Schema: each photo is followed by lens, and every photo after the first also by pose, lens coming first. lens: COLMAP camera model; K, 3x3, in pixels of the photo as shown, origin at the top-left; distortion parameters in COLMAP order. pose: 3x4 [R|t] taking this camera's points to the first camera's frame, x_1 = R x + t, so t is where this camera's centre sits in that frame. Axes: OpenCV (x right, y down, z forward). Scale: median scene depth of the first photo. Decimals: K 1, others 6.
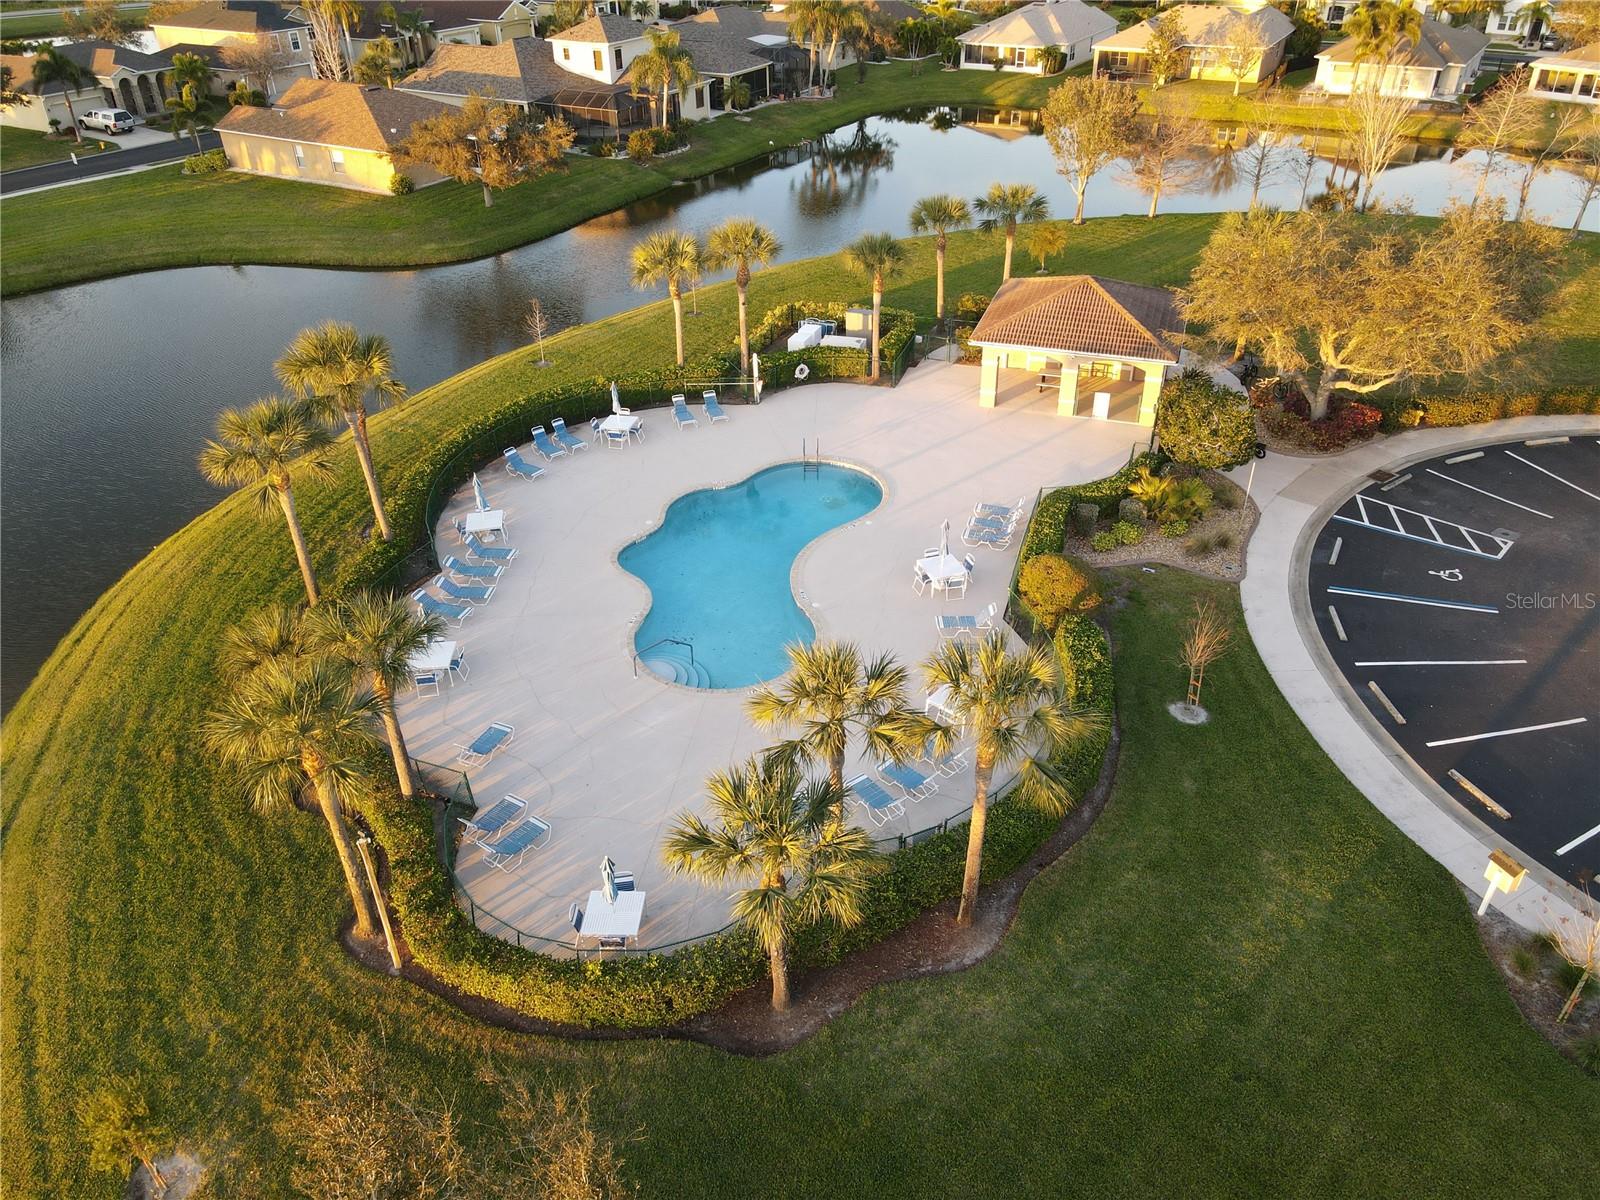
lens RADIAL K [[1121.2, 0, 800.0], [0, 1121.2, 600.0], [0, 0, 1]] dist [0.020324, -0.005431]
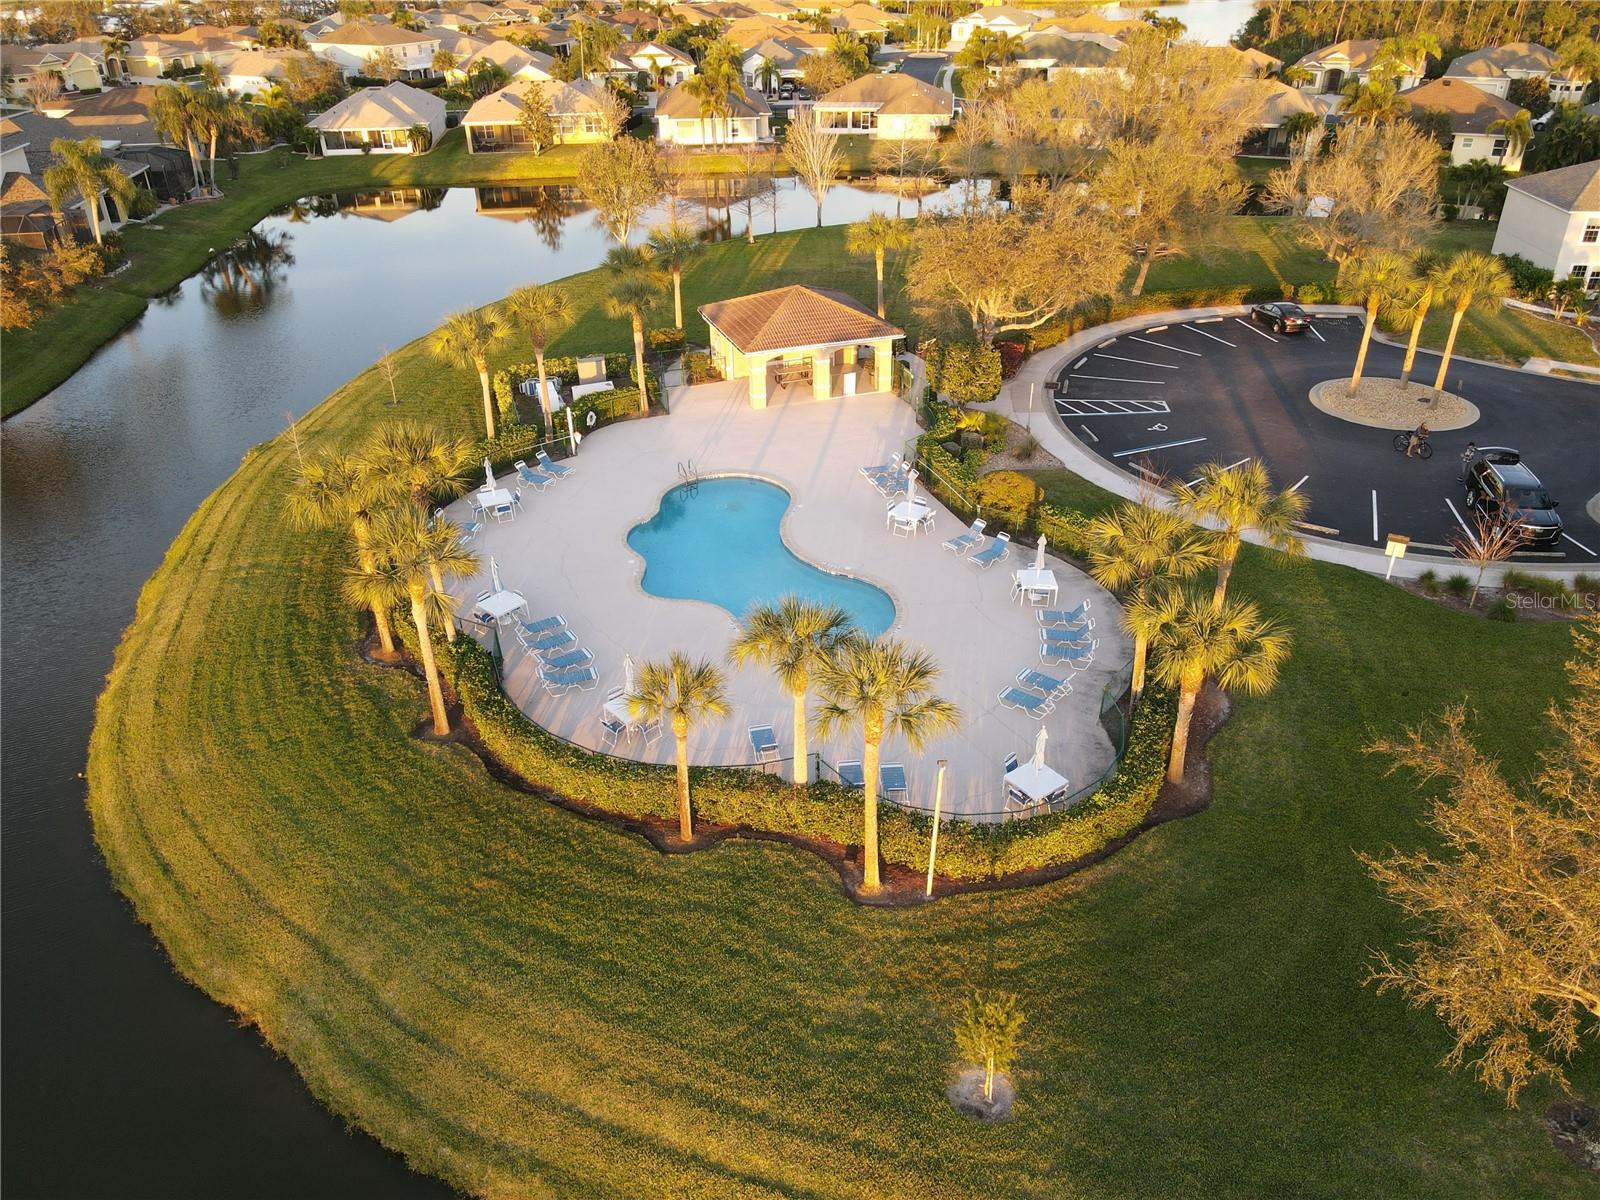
lens RADIAL K [[1121.2, 0, 800.0], [0, 1121.2, 600.0], [0, 0, 1]] dist [0.020324, -0.005431]
pose [[0.795747, -0.306058, 0.522604, -0.474445], [0.336283, 0.940953, 0.039015, -0.019722], [-0.503686, 0.144697, 0.851682, 0.029893]]
